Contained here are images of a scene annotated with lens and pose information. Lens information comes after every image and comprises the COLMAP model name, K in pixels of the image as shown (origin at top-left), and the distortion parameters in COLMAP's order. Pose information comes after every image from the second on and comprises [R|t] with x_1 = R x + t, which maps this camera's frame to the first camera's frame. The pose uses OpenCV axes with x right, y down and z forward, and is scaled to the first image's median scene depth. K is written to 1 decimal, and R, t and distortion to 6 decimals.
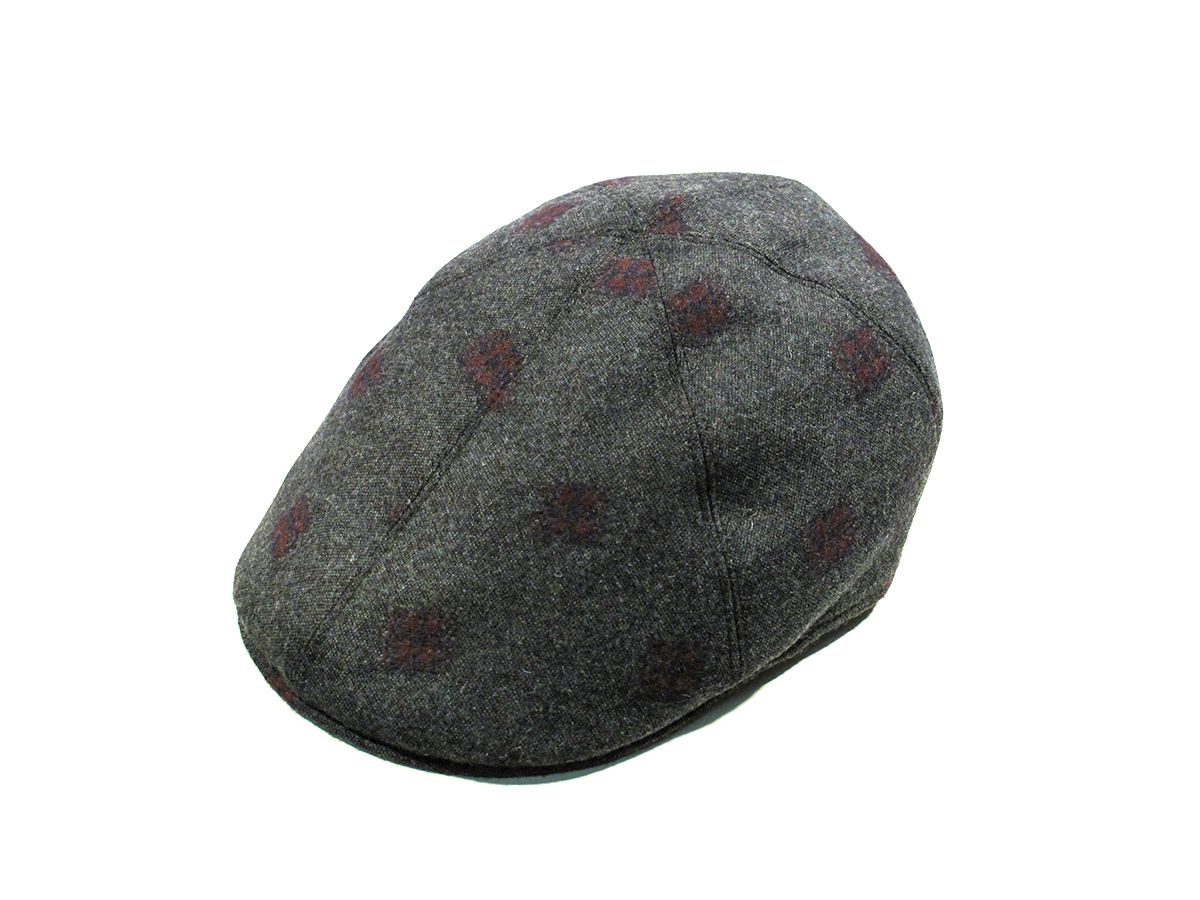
lens RADIAL K [[1960.6, 0, 600.5], [0, 1960.6, 451.7], [0, 0, 1]] dist [-0.140257, 0.000000]
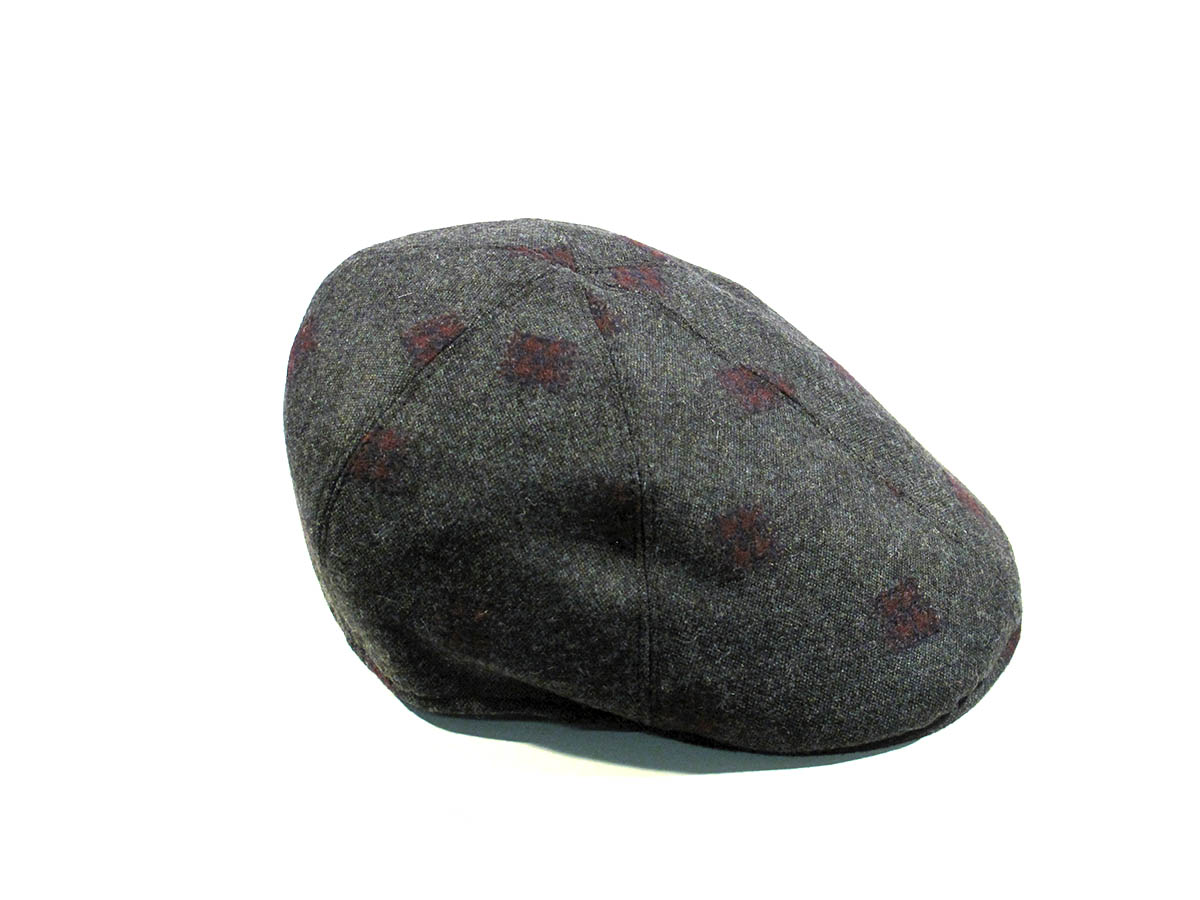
lens RADIAL K [[1960.6, 0, 600.3], [0, 1960.6, 453.4], [0, 0, 1]] dist [-0.140257, 0.000000]
pose [[-0.472343, -0.468106, 0.746839, -0.792809], [0.468018, 0.584802, 0.662545, -0.734382], [-0.746894, 0.662483, -0.057145, 1.162117]]
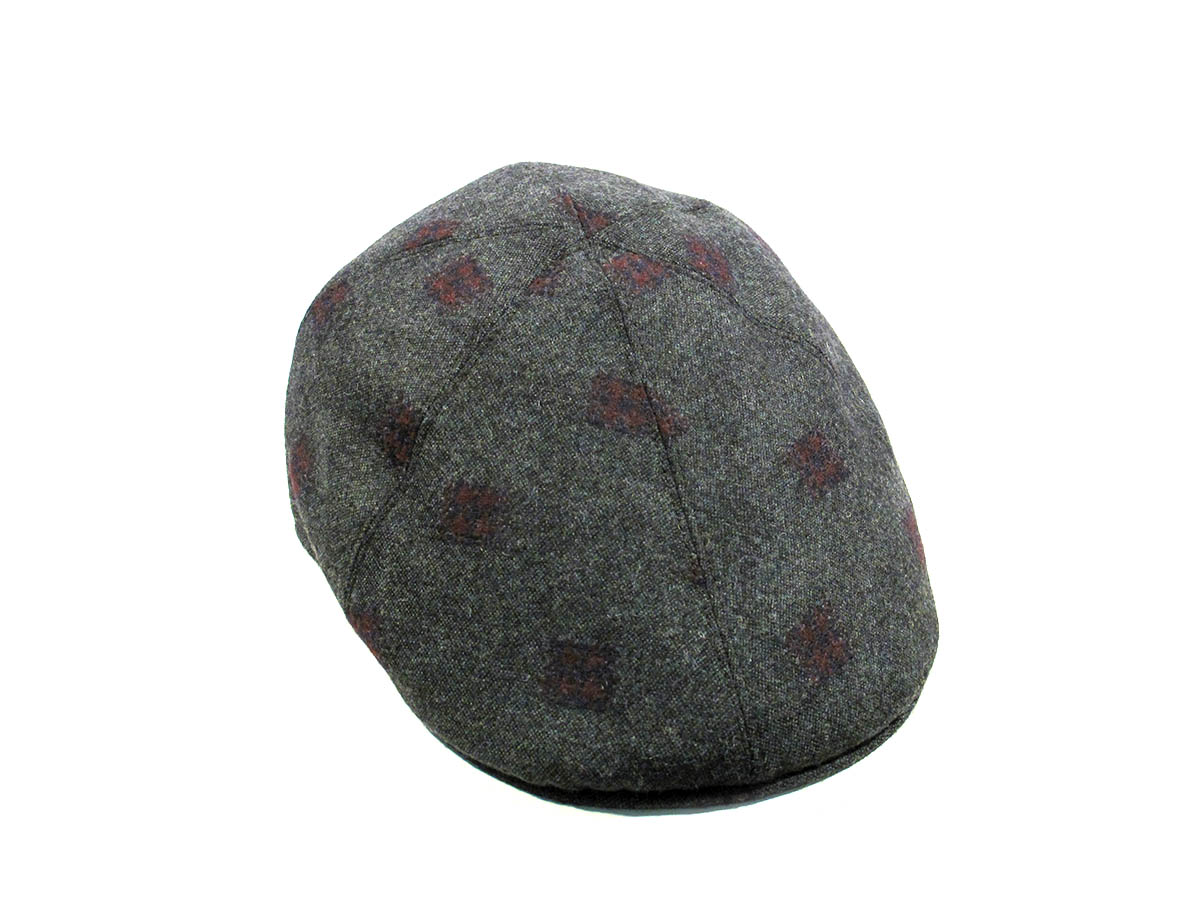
lens RADIAL K [[1960.6, 0, 603.4], [0, 1960.6, 446.8], [0, 0, 1]] dist [-0.140257, 0.000000]
pose [[0.441625, -0.478275, 0.759092, -0.820020], [0.483808, 0.839465, 0.247444, -0.277718], [-0.755577, 0.257977, 0.602122, 0.442980]]
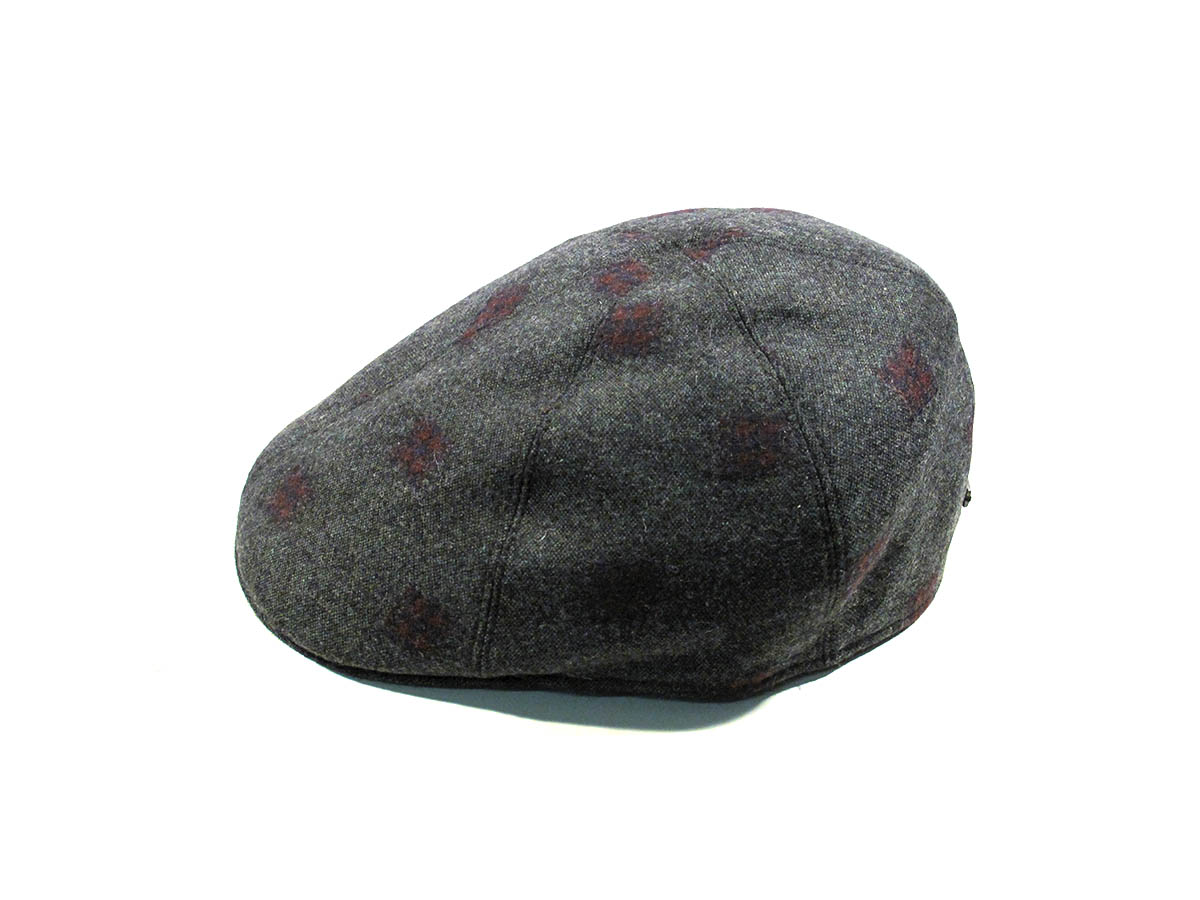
lens RADIAL K [[1960.6, 0, 601.0], [0, 1960.6, 448.6], [0, 0, 1]] dist [-0.140257, 0.000000]
pose [[0.666751, 0.398505, -0.629791, 0.689236], [-0.402023, 0.903864, 0.146311, -0.156722], [0.627551, 0.155638, 0.762861, 0.249652]]
